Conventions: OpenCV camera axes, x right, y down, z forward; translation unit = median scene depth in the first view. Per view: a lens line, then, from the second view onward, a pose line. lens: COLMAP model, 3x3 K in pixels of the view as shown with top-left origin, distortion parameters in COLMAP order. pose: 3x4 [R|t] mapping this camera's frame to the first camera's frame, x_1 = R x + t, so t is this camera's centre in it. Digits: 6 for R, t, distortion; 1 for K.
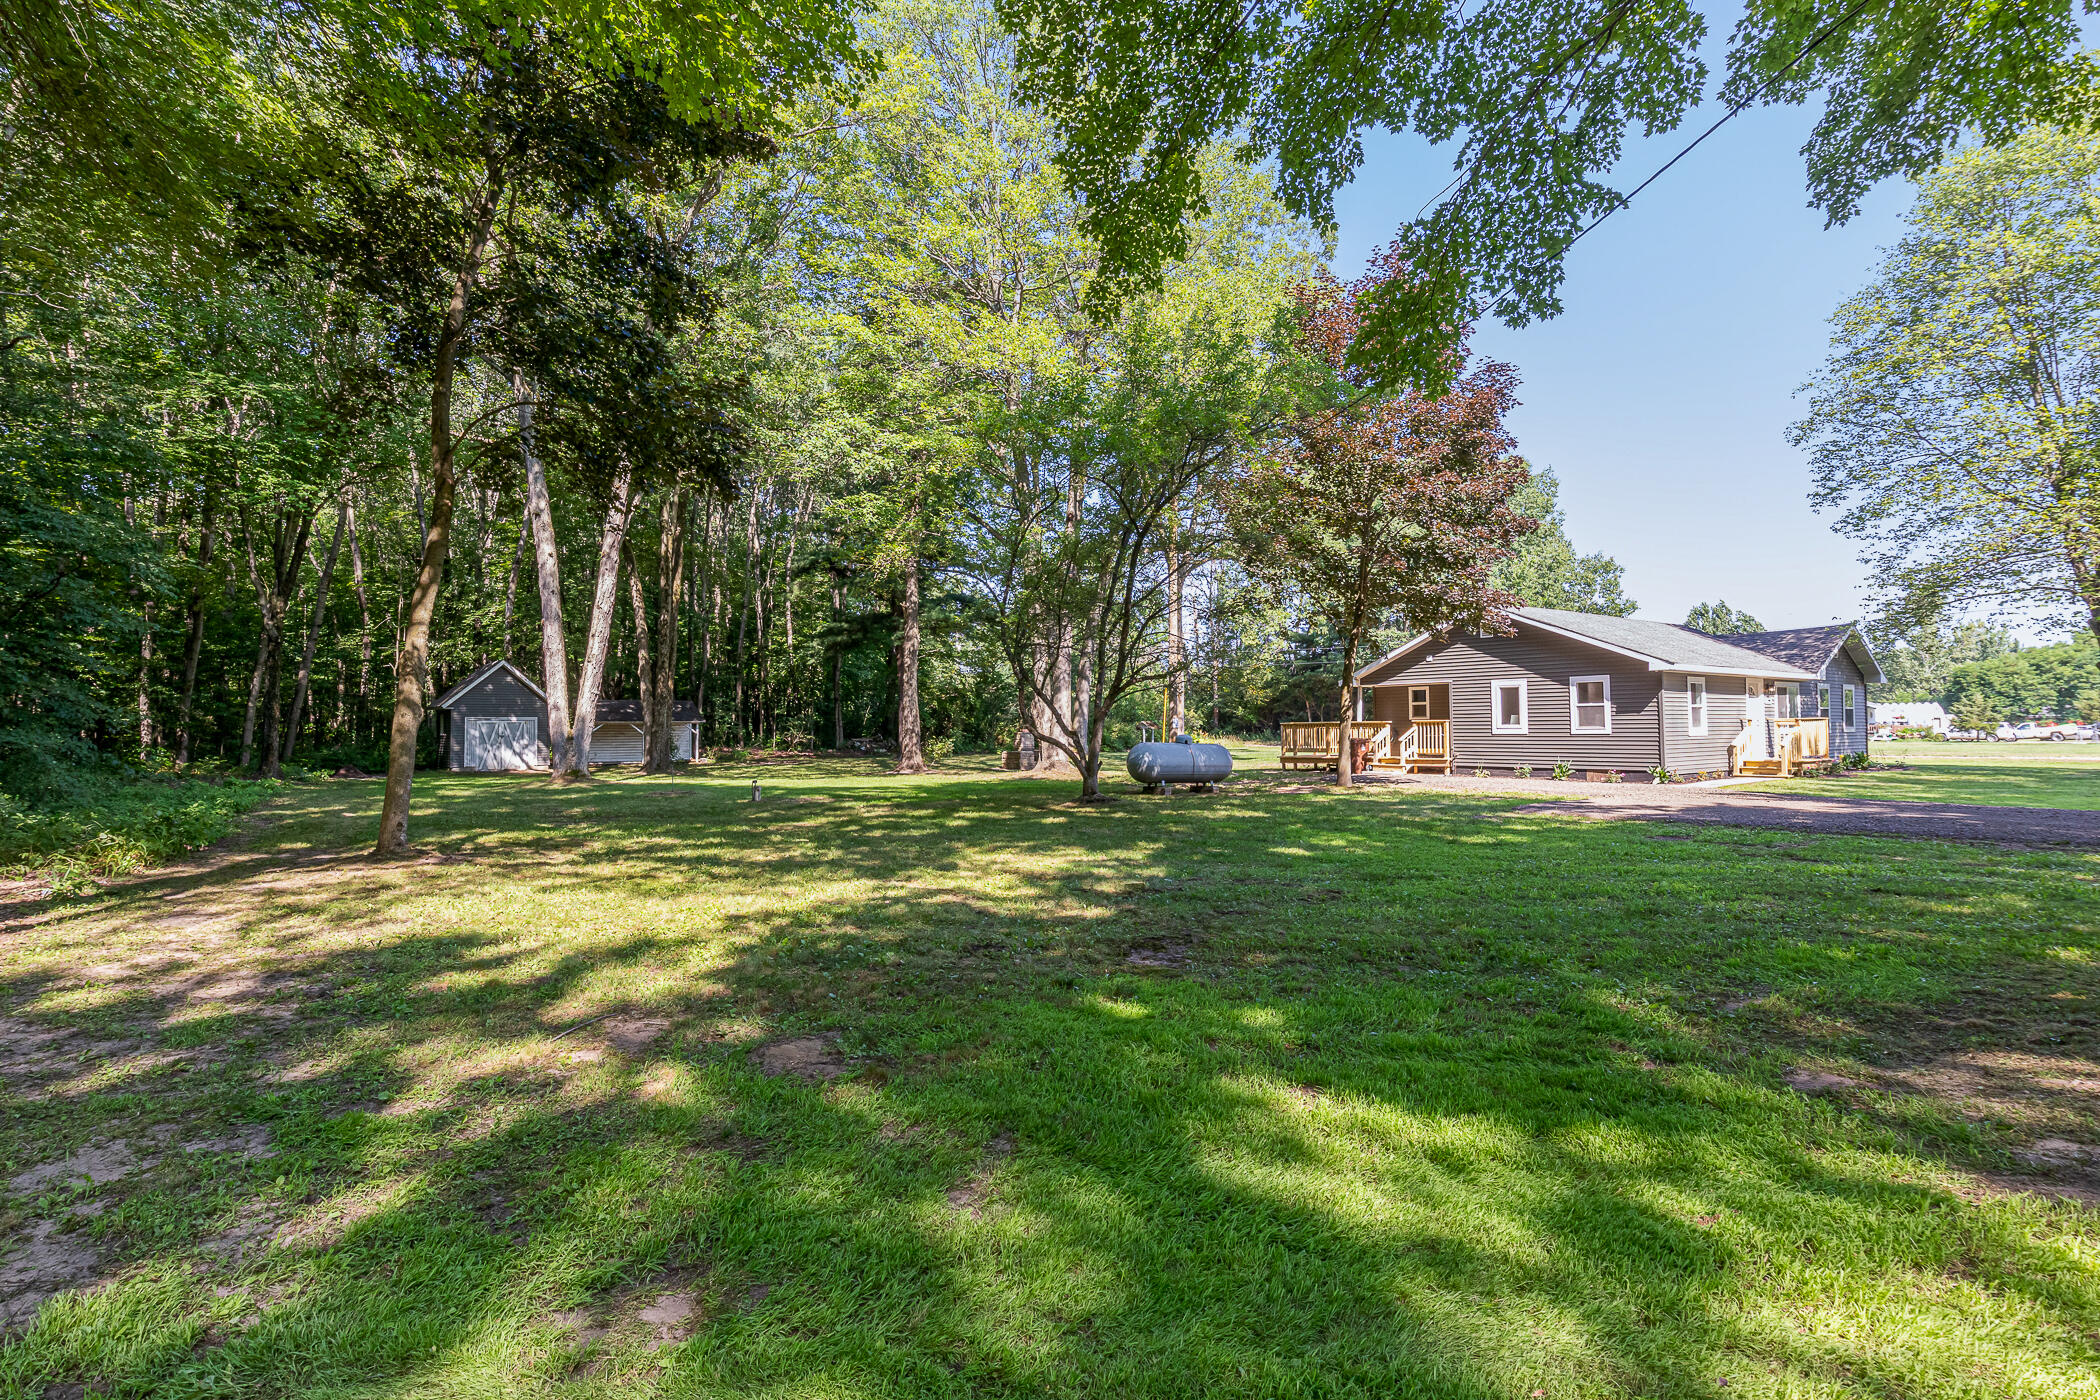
lens RADIAL K [[1037.2, 0, 1040.5], [0, 1037.2, 691.5], [0, 0, 1]] dist [-0.007296, 0.000796]
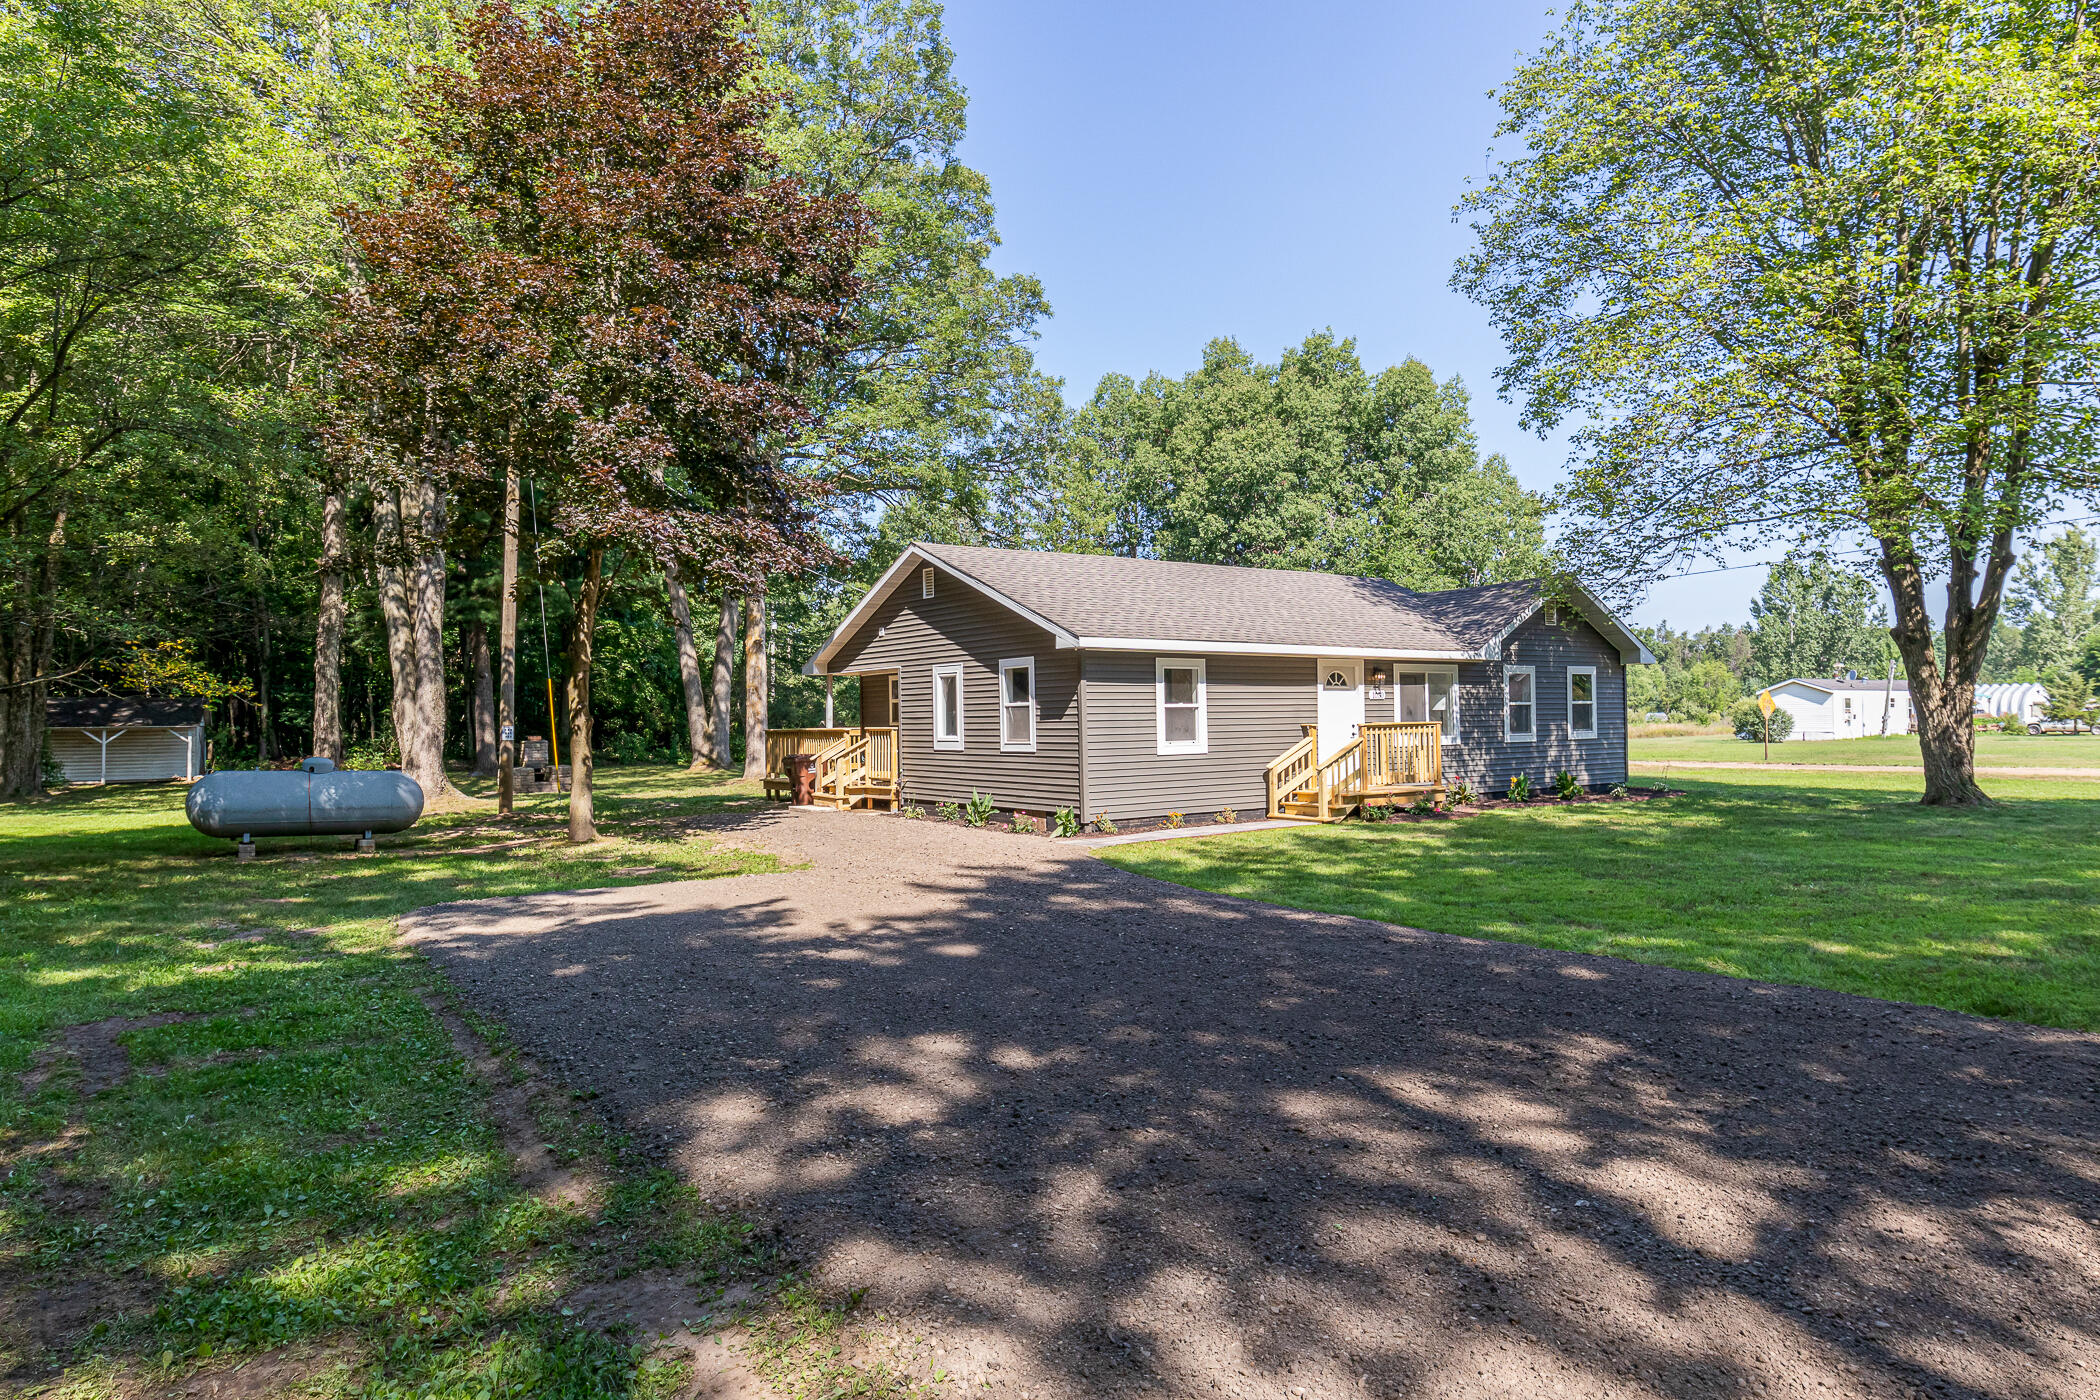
lens RADIAL K [[1242.1, 0, 1037.6], [0, 1242.1, 679.3], [0, 0, 1]] dist [-0.012918, 0.009339]
pose [[0.999738, -0.007791, -0.021501, 0.515441], [0.007859, 0.999964, 0.003113, -0.004219], [0.021476, -0.003281, 0.999764, 0.237845]]
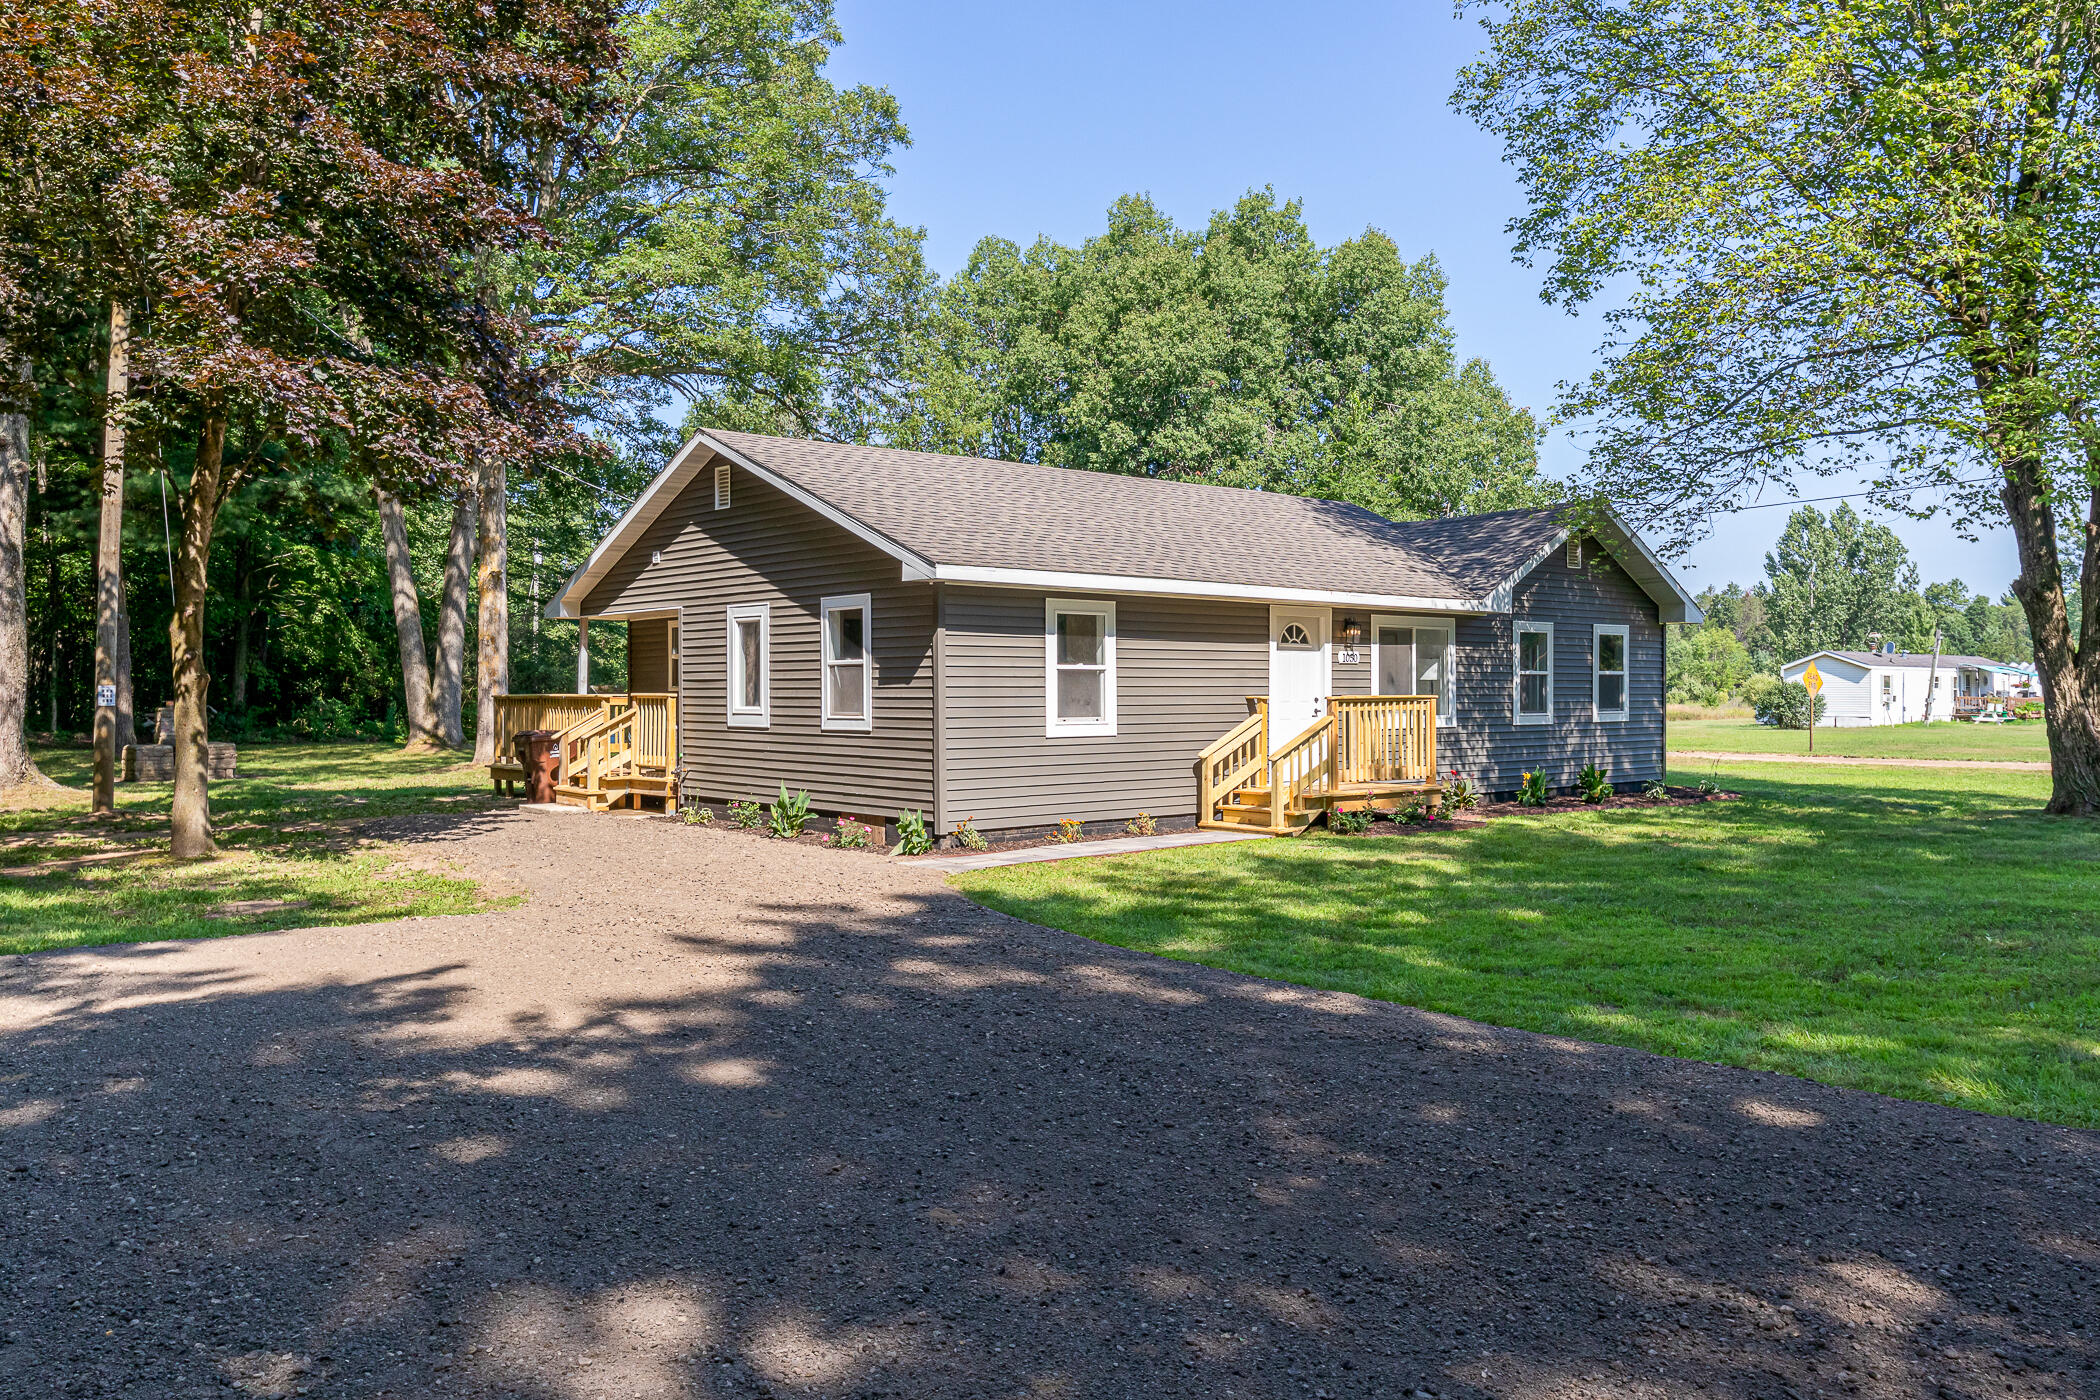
lens RADIAL K [[1566.0, 0, 1027.3], [0, 1566.0, 644.0], [0, 0, 1]] dist [-0.004833, -0.033060]
pose [[0.997771, 0.007833, 0.066273, 0.518788], [-0.008251, 0.999948, 0.006044, 0.000430], [-0.066222, -0.006578, 0.997783, 0.319204]]
